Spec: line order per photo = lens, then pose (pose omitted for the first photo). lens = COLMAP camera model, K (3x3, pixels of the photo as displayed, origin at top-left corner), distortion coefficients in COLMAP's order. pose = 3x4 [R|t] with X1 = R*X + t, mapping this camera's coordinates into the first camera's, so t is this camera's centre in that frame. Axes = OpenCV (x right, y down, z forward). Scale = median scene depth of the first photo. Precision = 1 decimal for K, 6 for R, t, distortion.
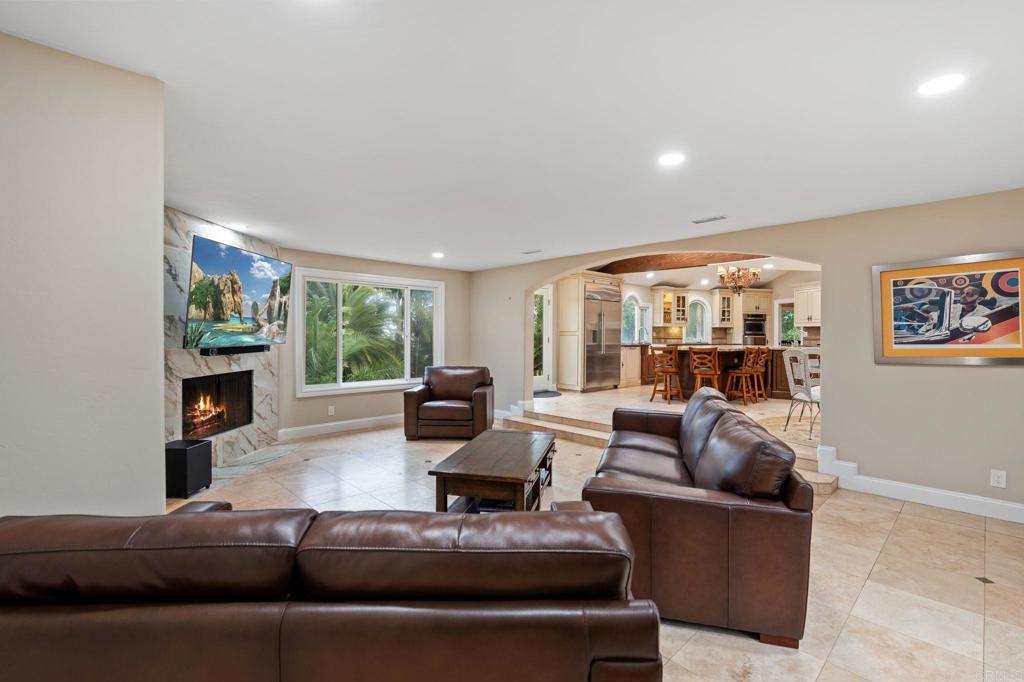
lens RADIAL K [[459.0, 0, 512.4], [0, 459.0, 334.3], [0, 0, 1]] dist [-0.016302, 0.000420]
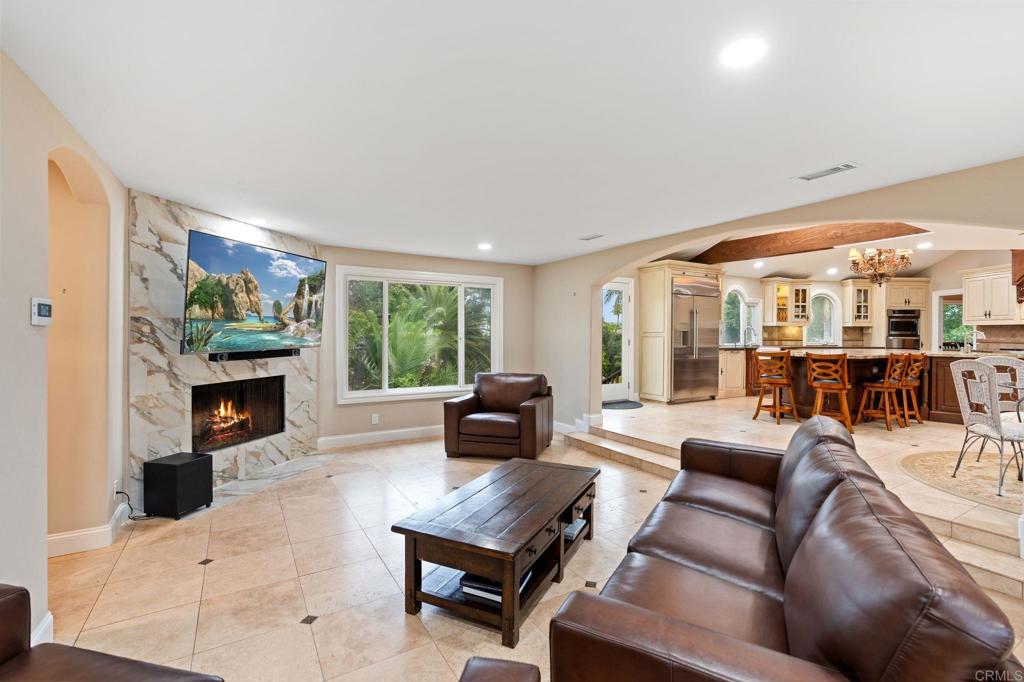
lens RADIAL K [[459.0, 0, 512.4], [0, 459.0, 334.3], [0, 0, 1]] dist [-0.016302, 0.000420]
pose [[0.975154, -0.001161, -0.221526, 0.071322], [0.001282, 0.999999, 0.000403, -0.004066], [0.221526, -0.000677, 0.975154, 0.135283]]
